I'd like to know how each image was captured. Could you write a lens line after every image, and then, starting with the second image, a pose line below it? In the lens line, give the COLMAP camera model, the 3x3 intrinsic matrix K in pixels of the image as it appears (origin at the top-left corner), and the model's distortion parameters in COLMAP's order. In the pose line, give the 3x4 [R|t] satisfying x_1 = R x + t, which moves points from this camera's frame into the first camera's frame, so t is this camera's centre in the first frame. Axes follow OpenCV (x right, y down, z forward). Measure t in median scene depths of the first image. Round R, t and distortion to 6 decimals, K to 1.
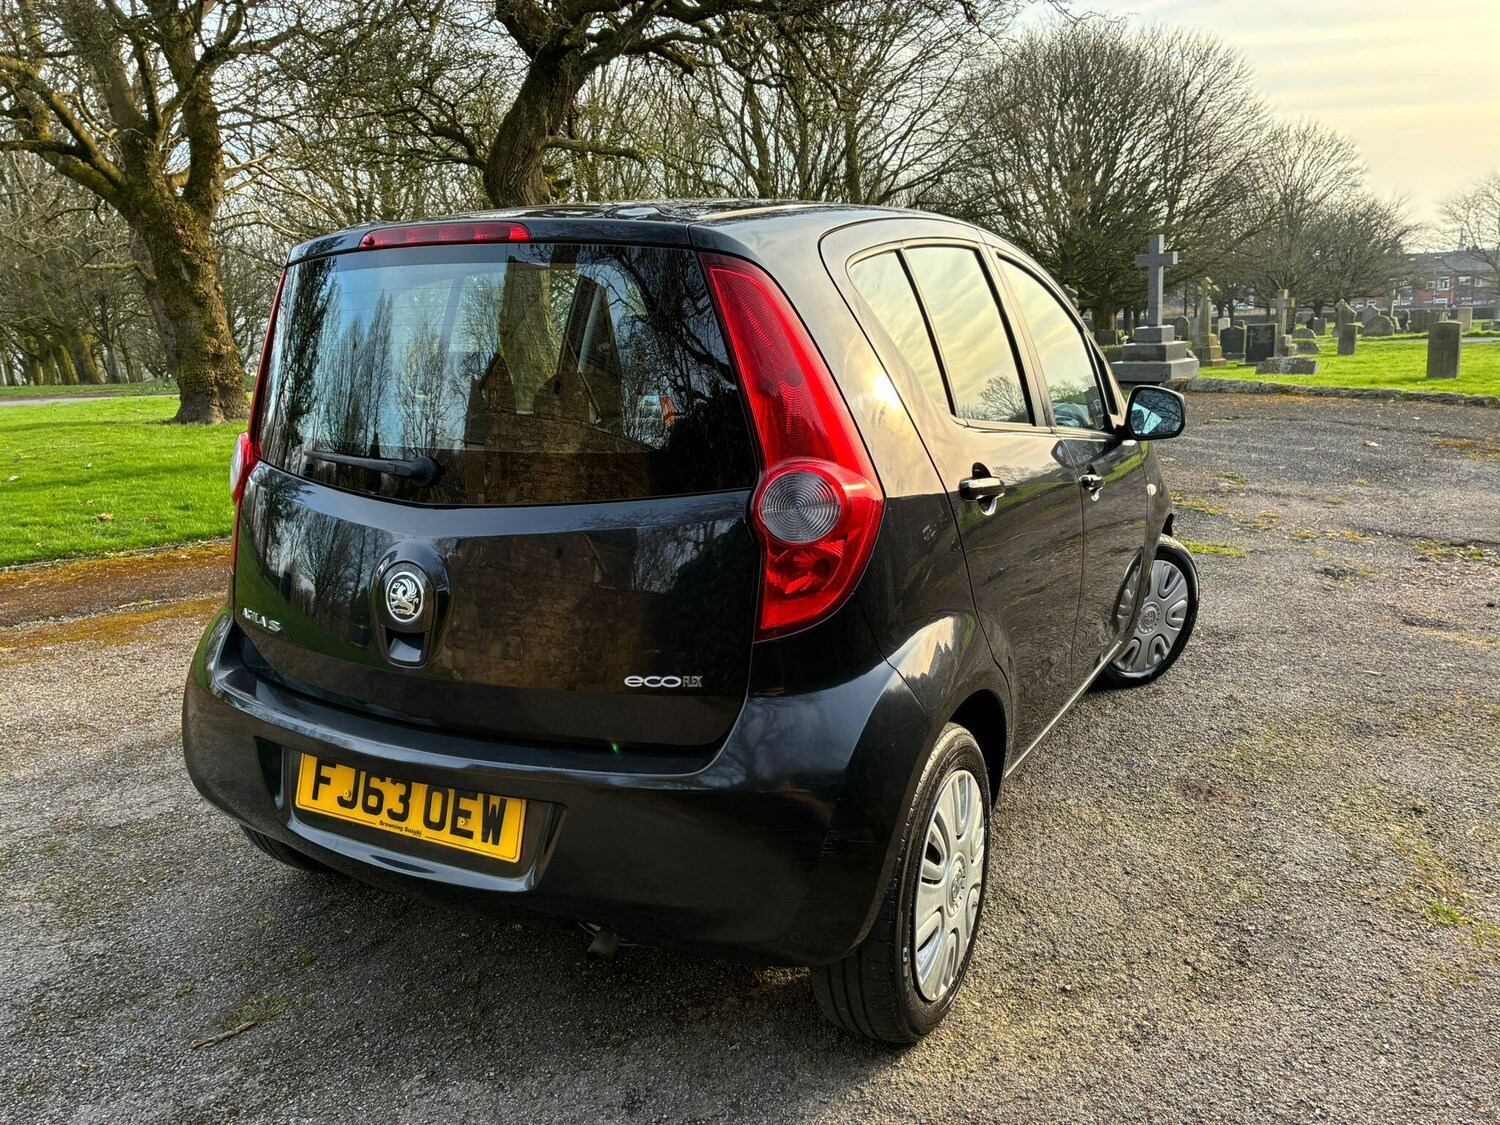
lens RADIAL K [[1134.3, 0, 762.7], [0, 1134.3, 584.2], [0, 0, 1]] dist [0.080907, -0.101464]
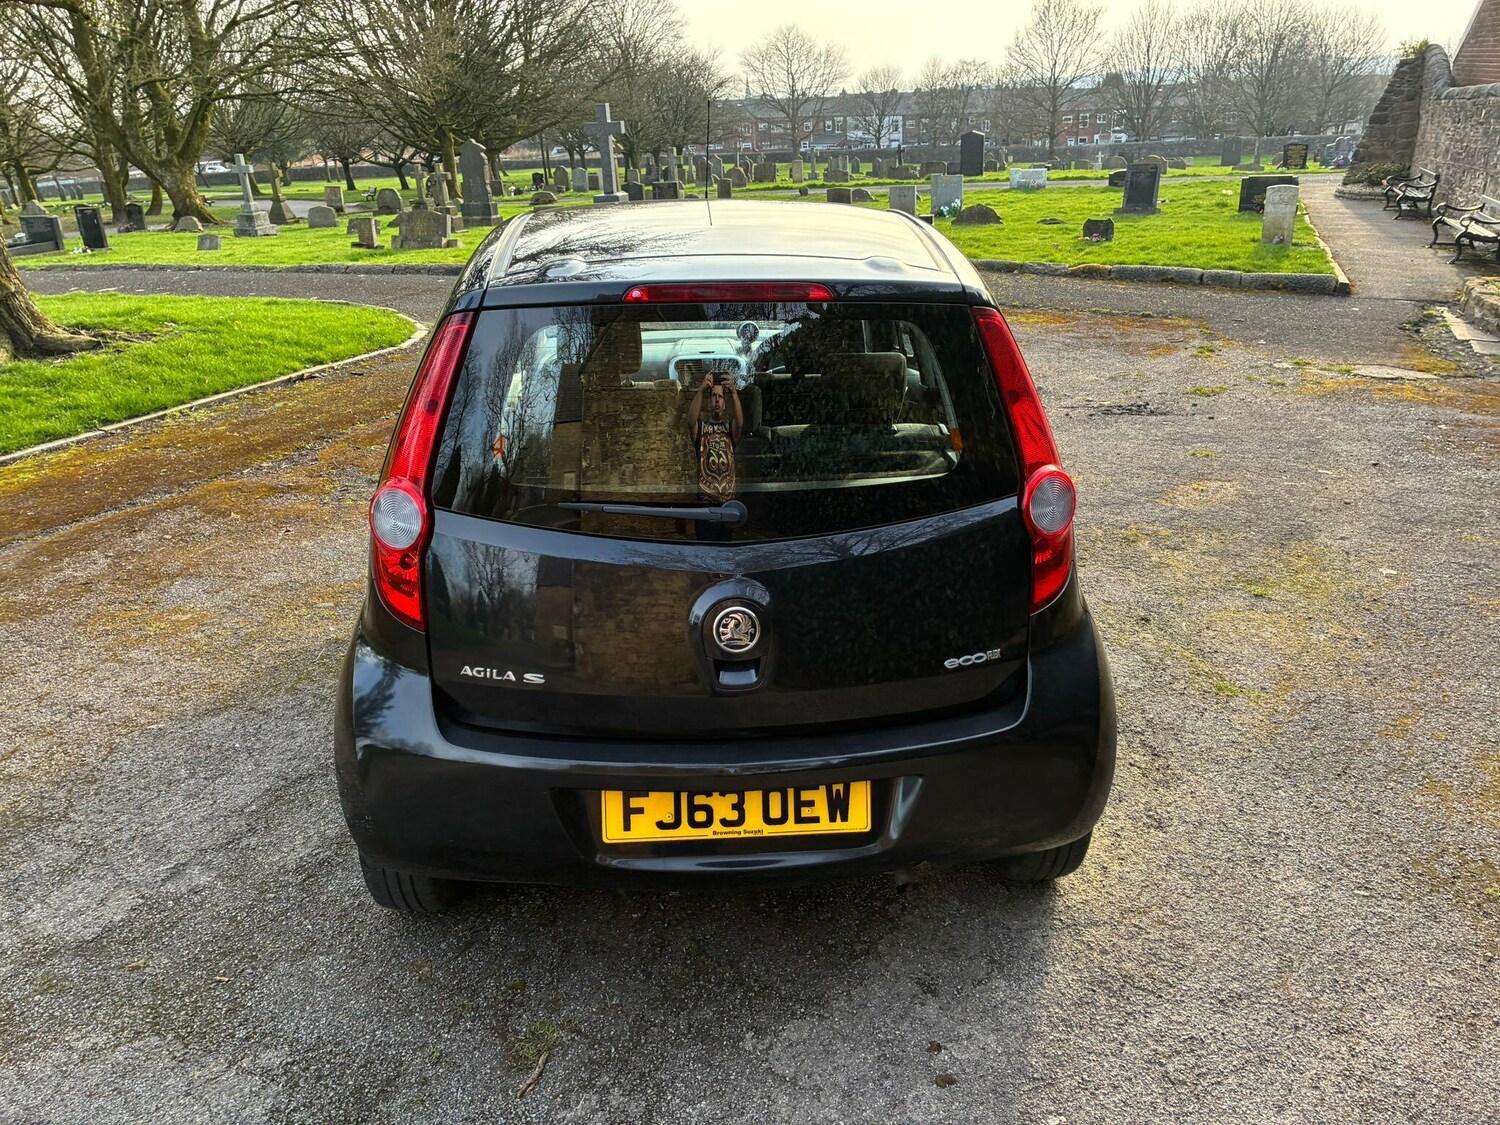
lens RADIAL K [[1144.1, 0, 769.9], [0, 1144.1, 557.4], [0, 0, 1]] dist [0.060937, -0.078868]
pose [[0.850649, -0.173132, 0.496409, -0.640126], [0.118466, 0.983060, 0.139856, -0.163544], [-0.512213, -0.060161, 0.856749, 0.033299]]
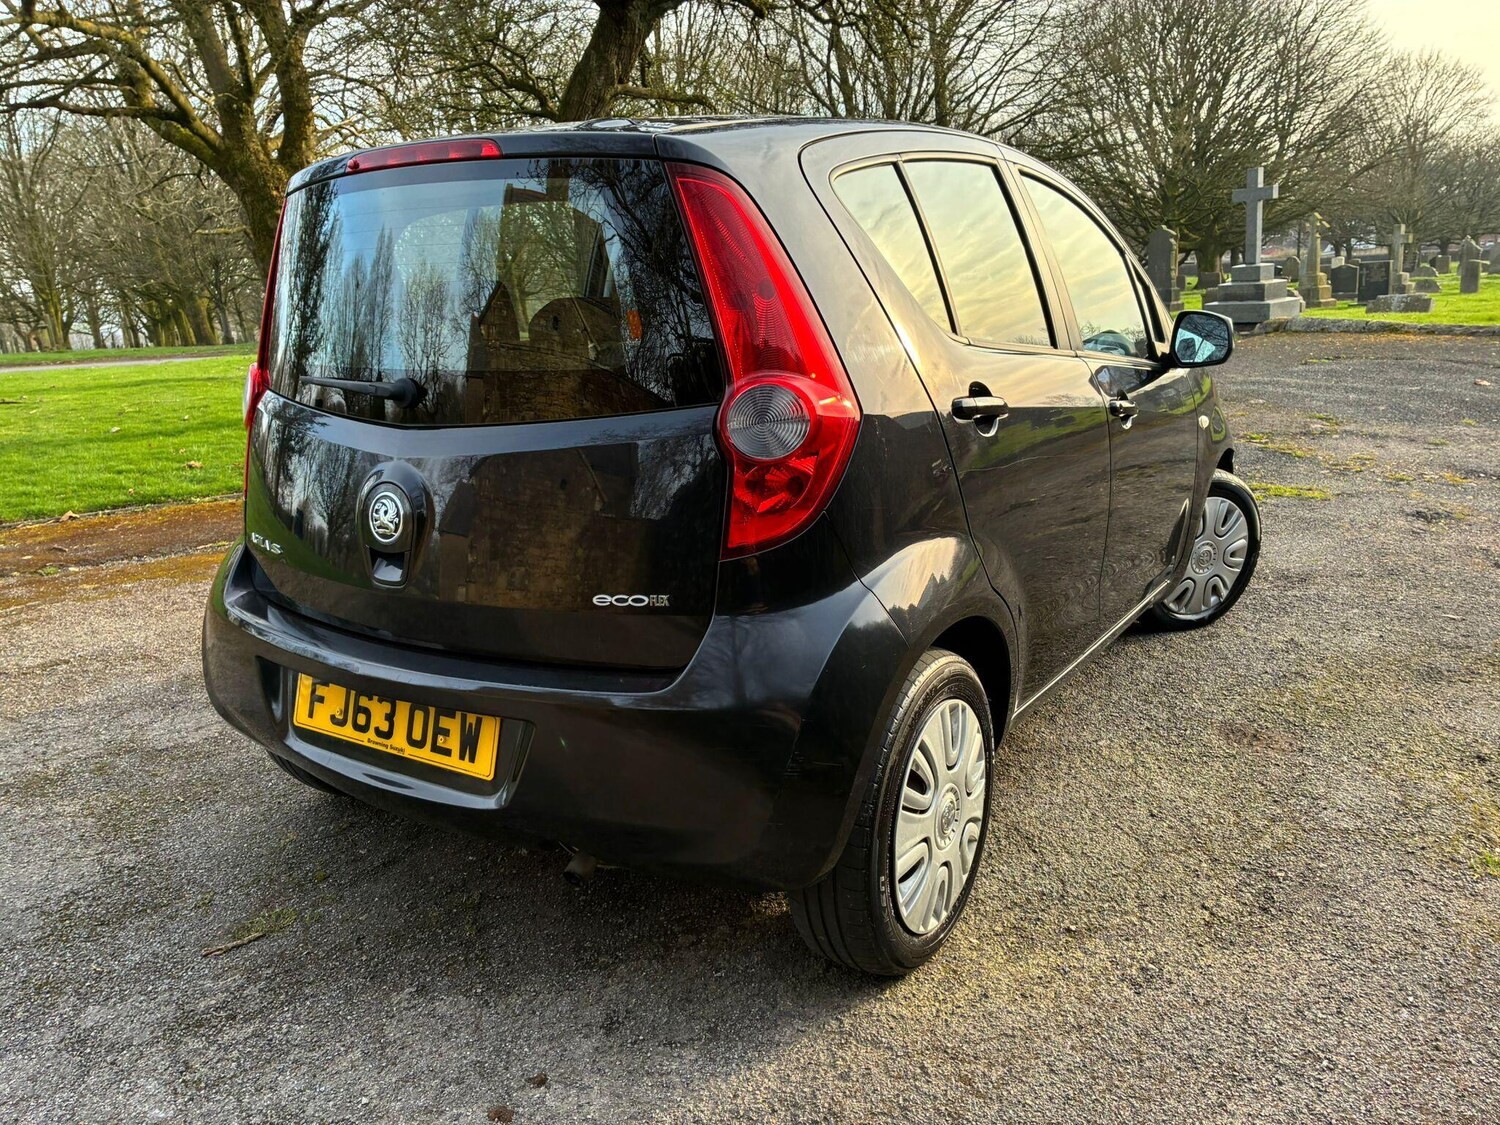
lens RADIAL K [[1134.5, 0, 752.3], [0, 1134.5, 559.4], [0, 0, 1]] dist [0.077030, -0.097680]
pose [[0.995405, 0.002760, -0.095713, 0.082711], [-0.001246, 0.999873, 0.015881, 0.025046], [0.095745, -0.015689, 0.995282, 0.019407]]
